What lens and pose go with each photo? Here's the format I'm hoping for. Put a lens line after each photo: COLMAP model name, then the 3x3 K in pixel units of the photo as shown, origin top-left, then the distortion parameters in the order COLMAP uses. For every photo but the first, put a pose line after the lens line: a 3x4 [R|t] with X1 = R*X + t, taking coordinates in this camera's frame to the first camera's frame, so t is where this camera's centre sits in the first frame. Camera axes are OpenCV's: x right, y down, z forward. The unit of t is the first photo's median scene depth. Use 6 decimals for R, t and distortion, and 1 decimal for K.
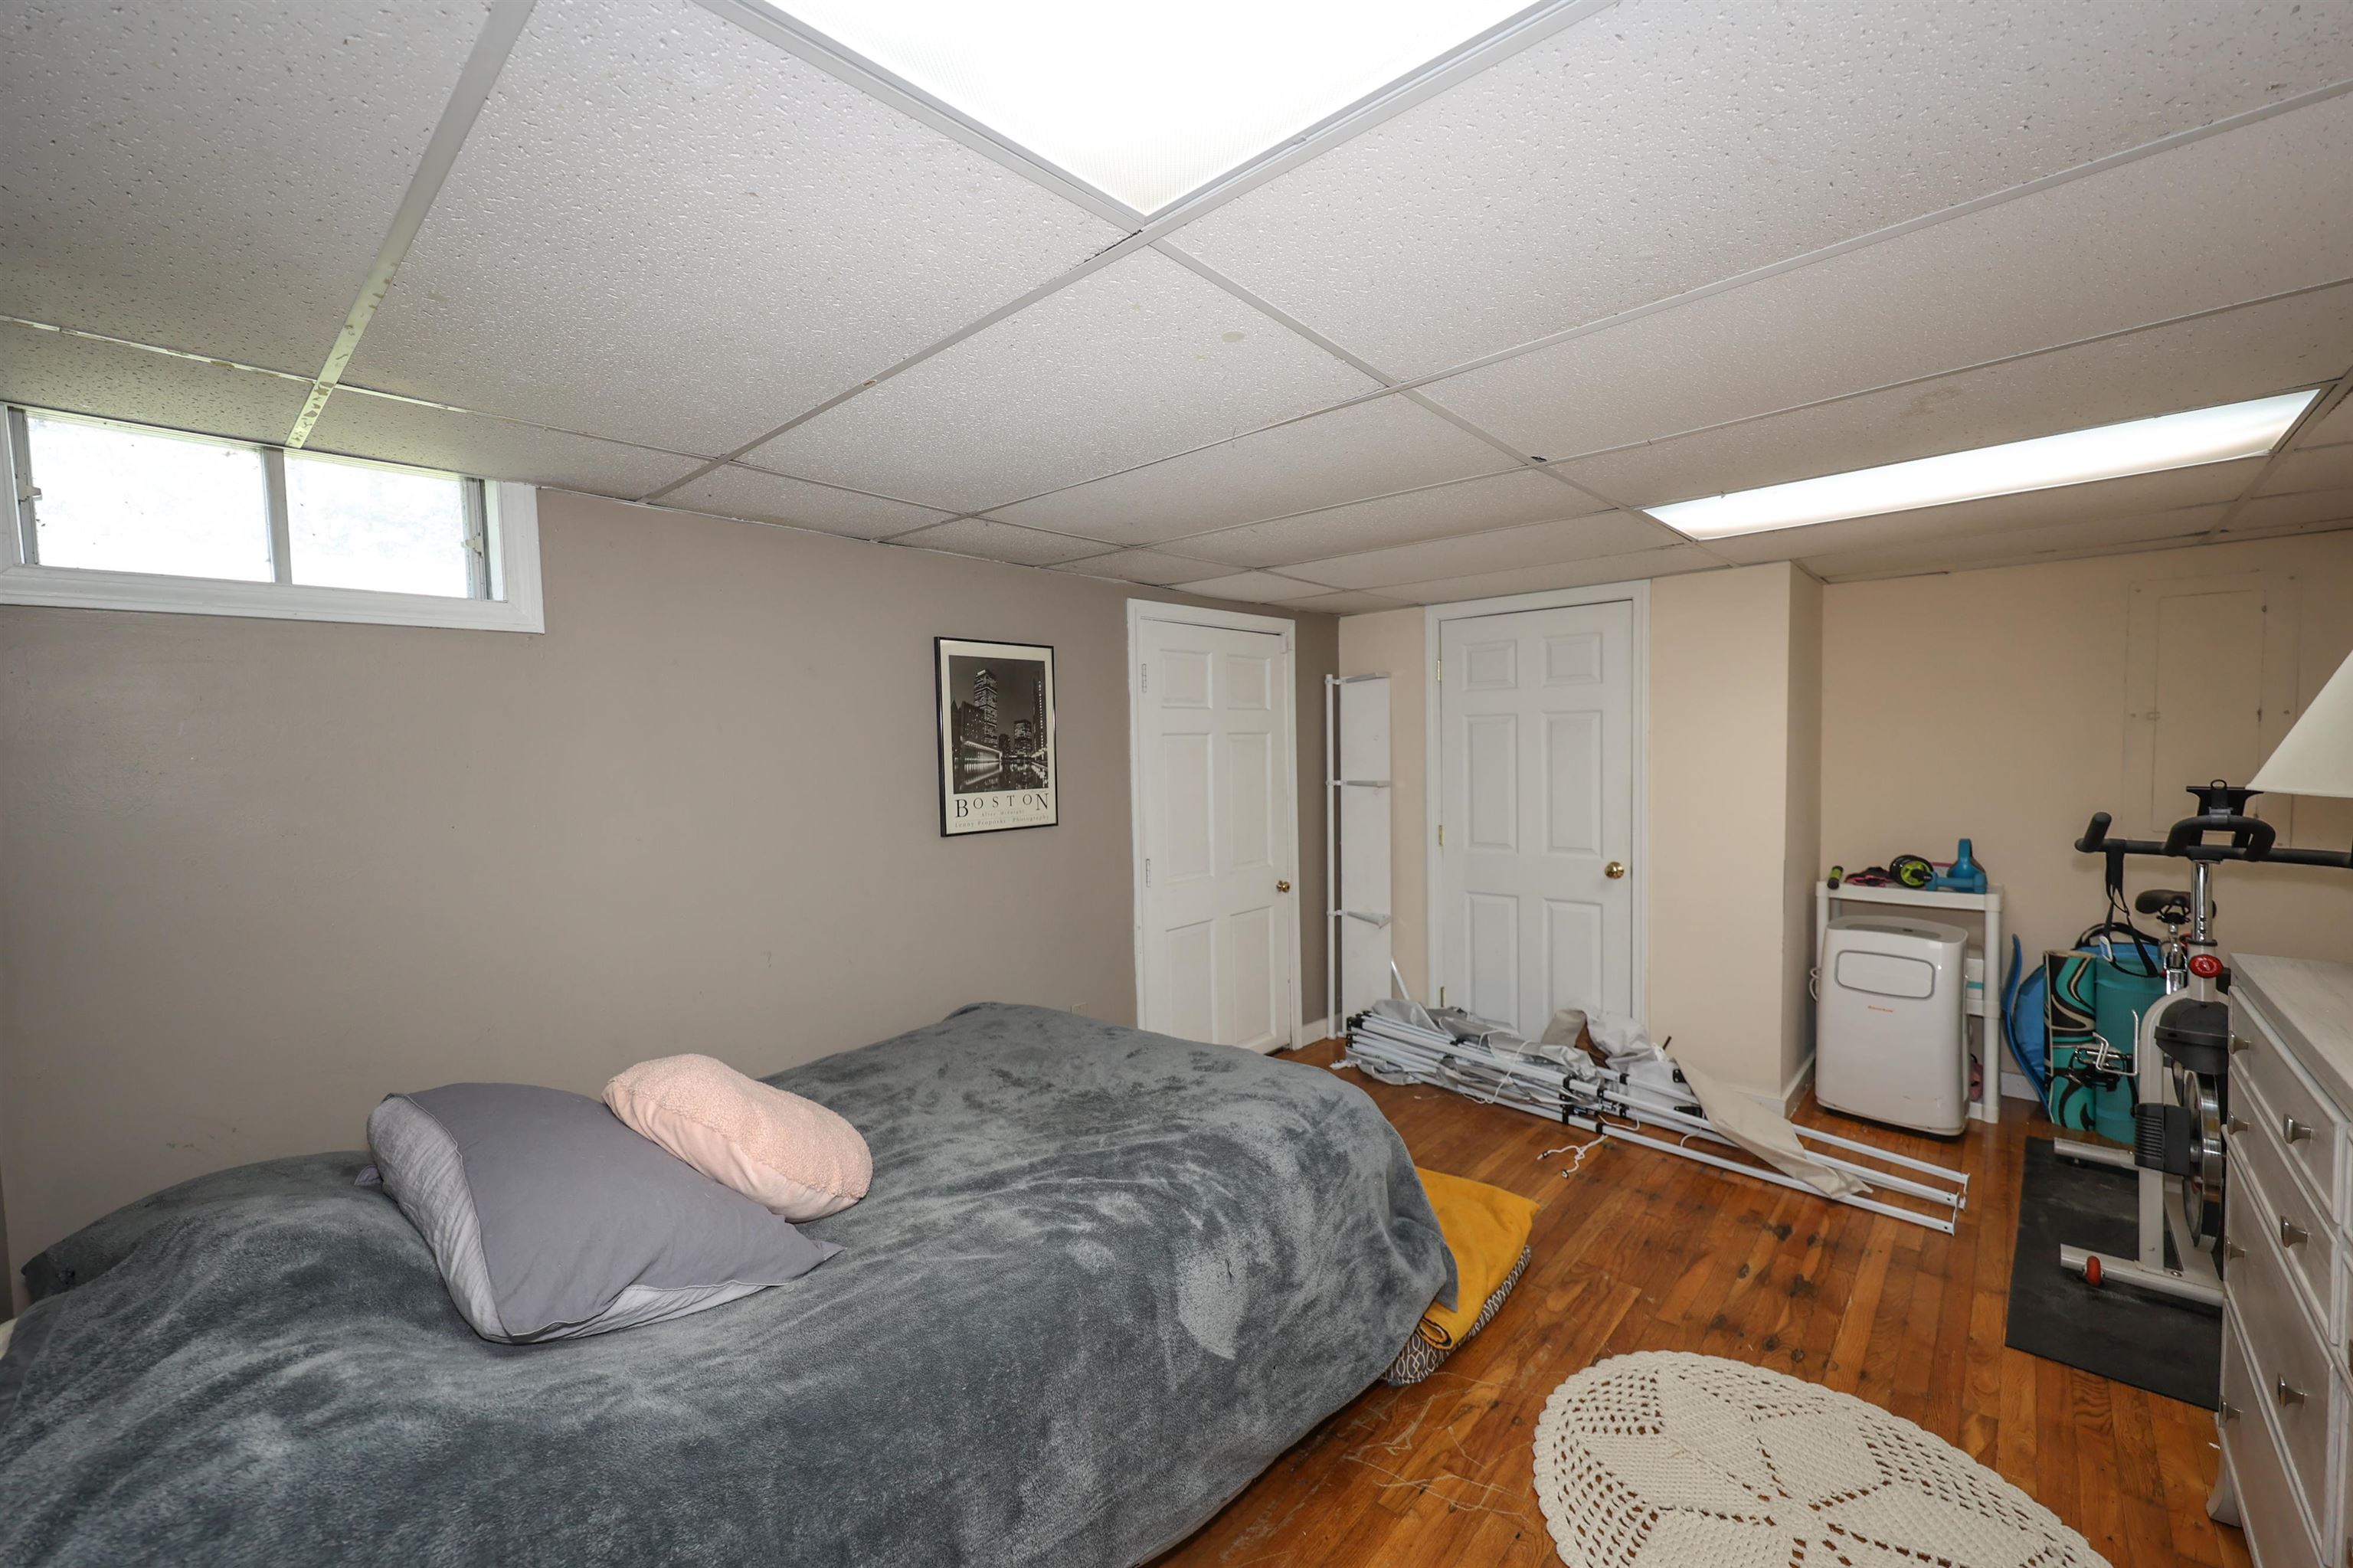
lens RADIAL K [[951.1, 0, 1174.6], [0, 951.1, 789.3], [0, 0, 1]] dist [-0.002215, 0.000248]
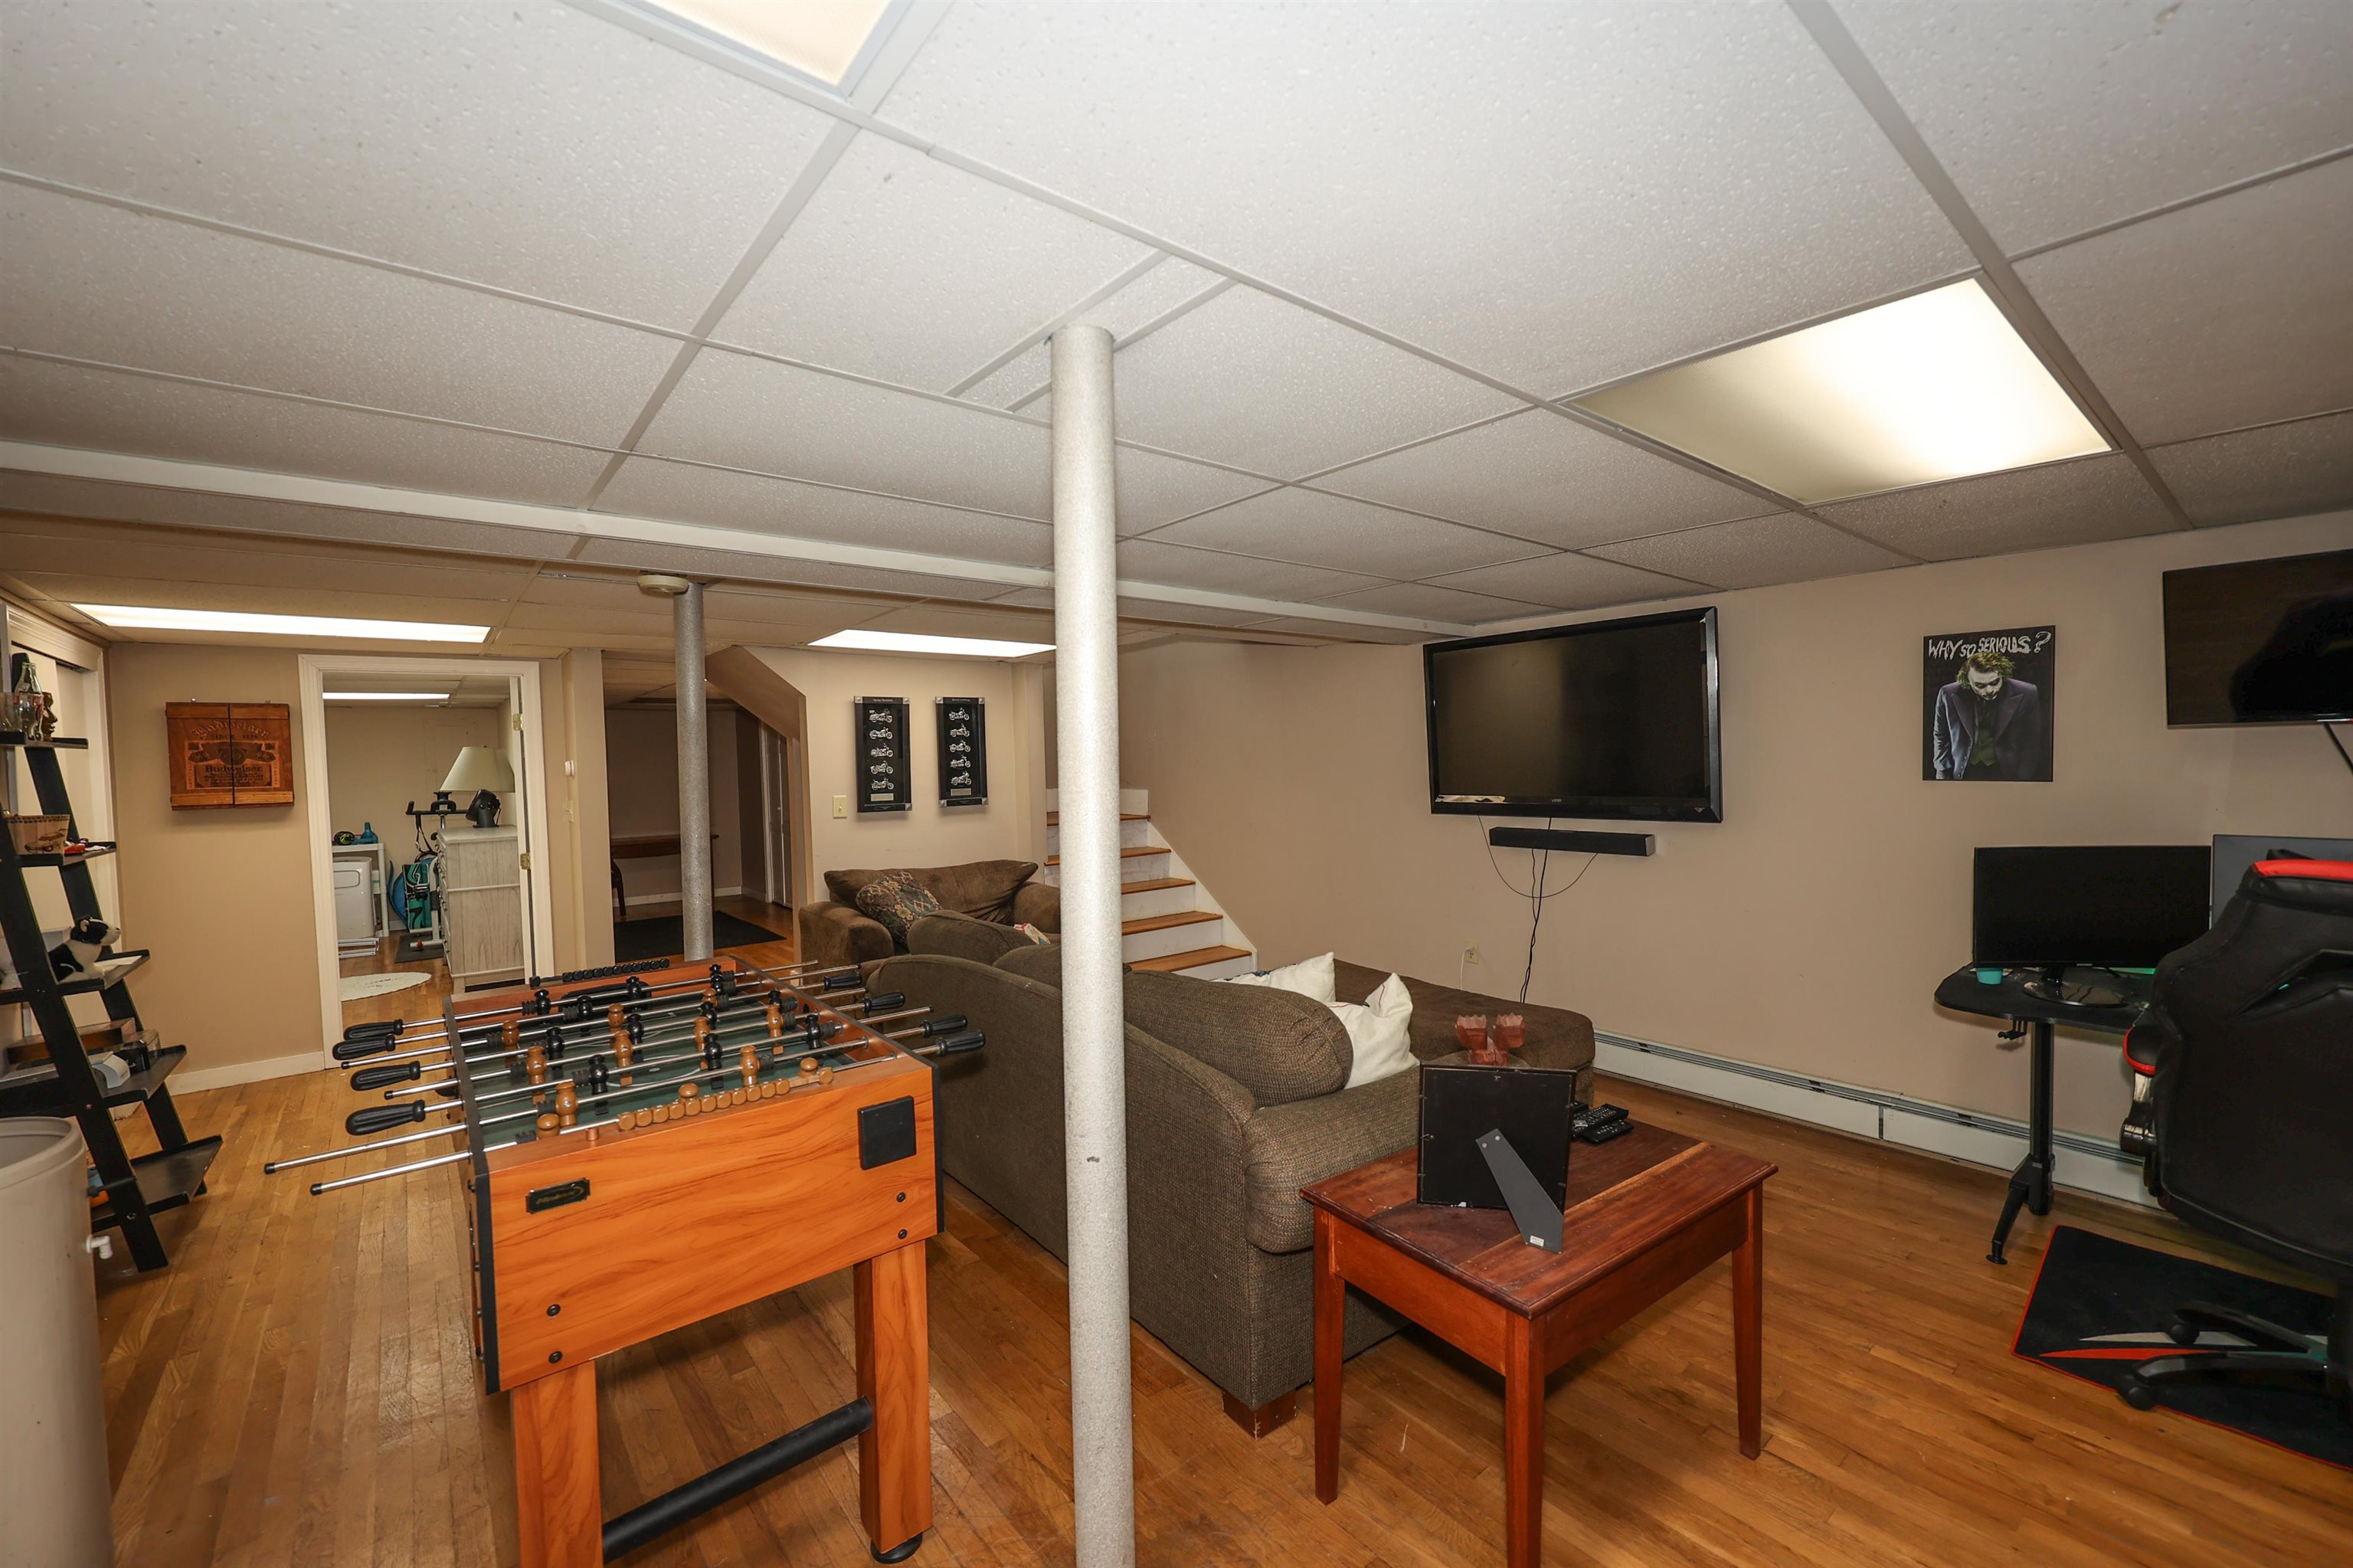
lens RADIAL K [[951.1, 0, 1175.4], [0, 951.1, 789.4], [0, 0, 1]] dist [-0.002215, 0.000248]
pose [[0.154429, -0.022168, 0.987755, -1.231332], [0.067054, 0.997678, 0.011908, 0.079868], [-0.985726, 0.064394, 0.155557, -1.403467]]
